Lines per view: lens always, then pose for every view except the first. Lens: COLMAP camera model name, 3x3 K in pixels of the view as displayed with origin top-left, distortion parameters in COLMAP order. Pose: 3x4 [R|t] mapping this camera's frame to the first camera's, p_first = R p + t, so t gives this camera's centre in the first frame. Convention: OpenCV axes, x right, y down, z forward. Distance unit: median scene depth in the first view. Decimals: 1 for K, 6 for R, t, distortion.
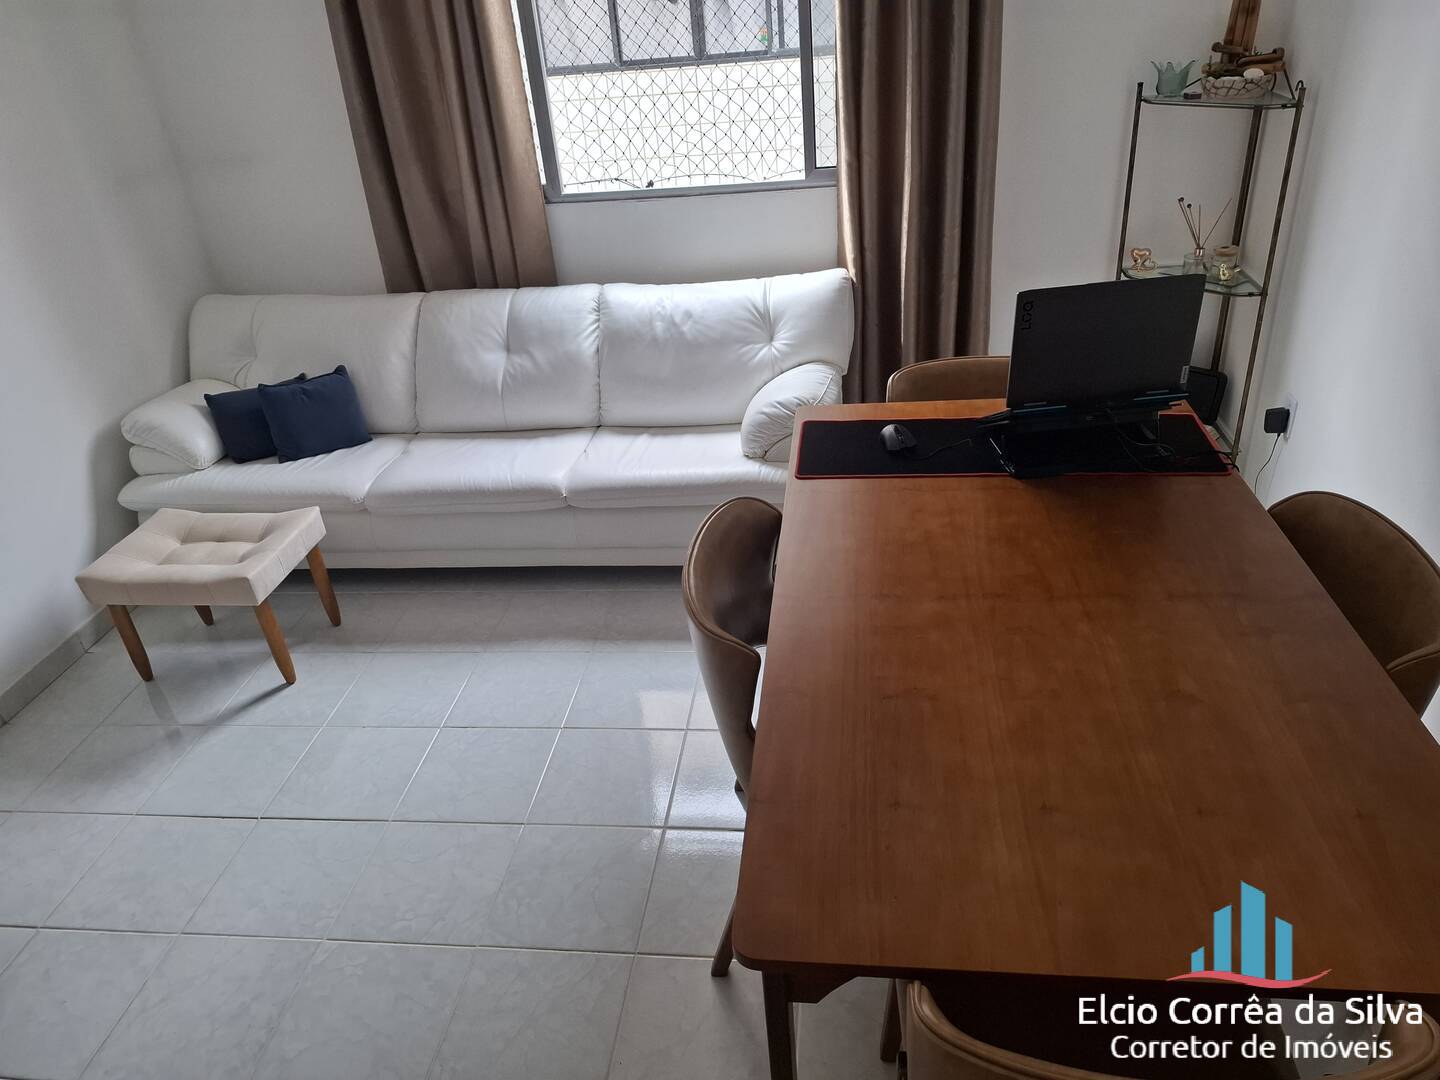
lens RADIAL K [[974.1, 0, 739.2], [0, 974.1, 539.3], [0, 0, 1]] dist [0.081640, -0.101320]
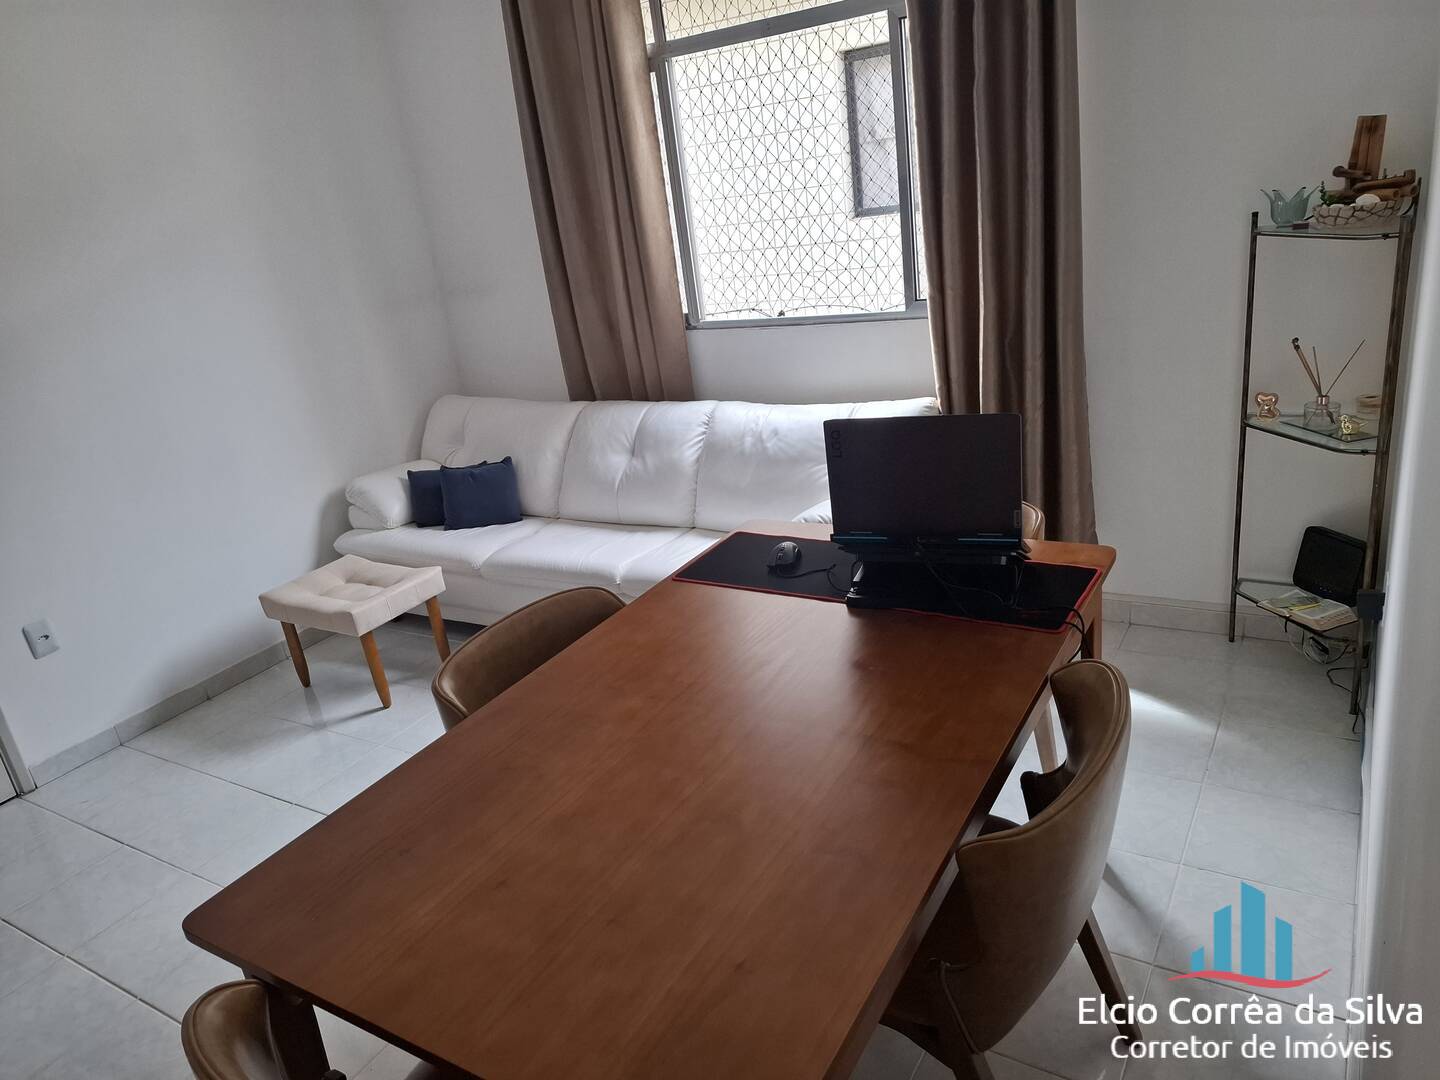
lens RADIAL K [[990.7, 0, 720.0], [0, 990.7, 540.0], [0, 0, 1]] dist [0.085573, -0.103356]
pose [[0.903187, 0.109852, -0.414953, 0.350130], [-0.159442, 0.983393, -0.086703, -0.013077], [0.398537, 0.144470, 0.905702, 0.023302]]
